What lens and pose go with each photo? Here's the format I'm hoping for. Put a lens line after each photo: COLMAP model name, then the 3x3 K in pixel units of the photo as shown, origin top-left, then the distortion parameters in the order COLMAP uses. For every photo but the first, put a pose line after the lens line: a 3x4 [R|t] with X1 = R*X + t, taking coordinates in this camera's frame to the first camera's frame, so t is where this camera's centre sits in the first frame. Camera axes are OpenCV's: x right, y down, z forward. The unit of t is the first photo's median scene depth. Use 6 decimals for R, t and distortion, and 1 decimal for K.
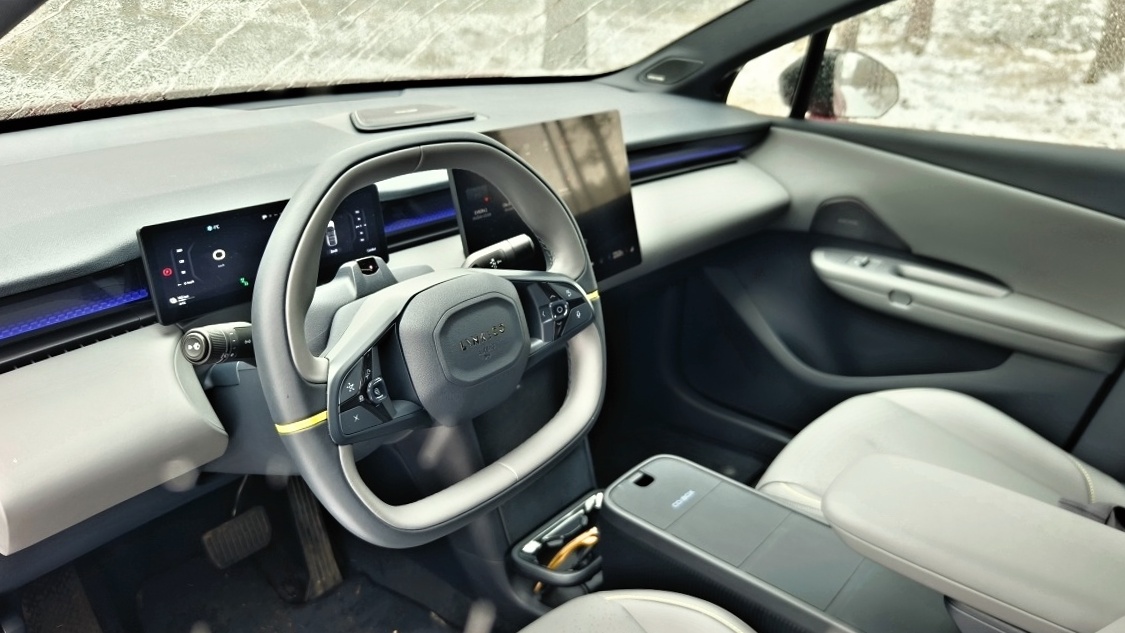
lens RADIAL K [[786.6, 0, 562.5], [0, 786.6, 316.5], [0, 0, 1]] dist [0.007221, -0.000308]
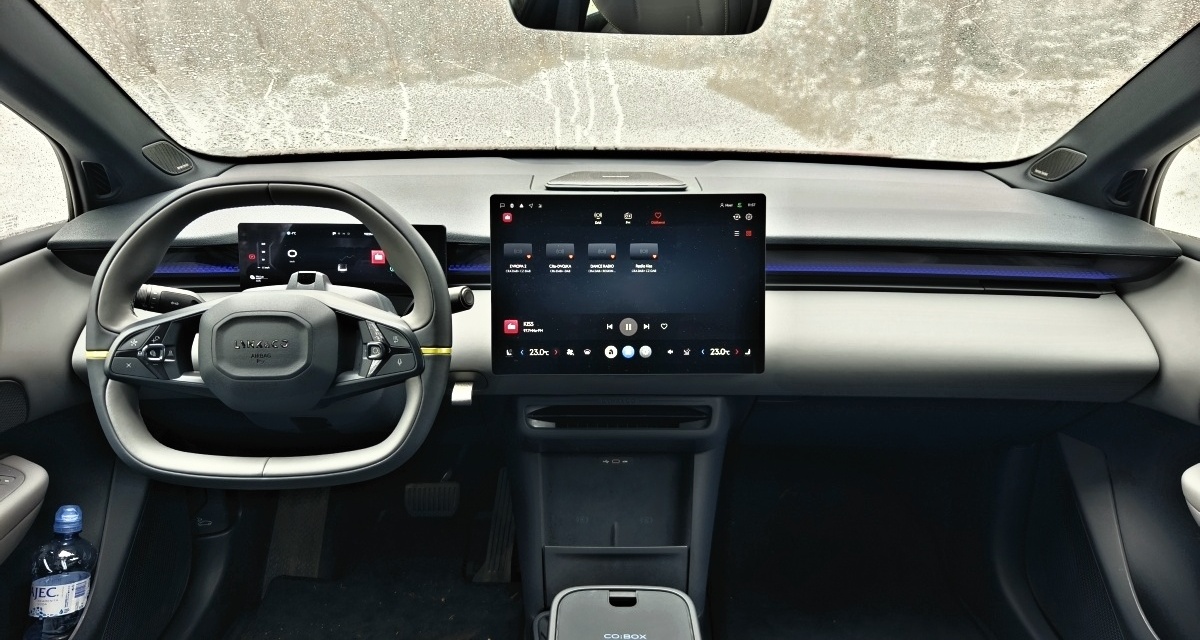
lens RADIAL K [[777.1, 0, 600.0], [0, 777.1, 320.0], [0, 0, 1]] dist [0.004718, 0.000256]
pose [[0.660164, 0.216403, -0.719273, 0.928972], [-0.278143, 0.959954, 0.033530, -0.165099], [0.697725, 0.177925, 0.693918, 0.471655]]
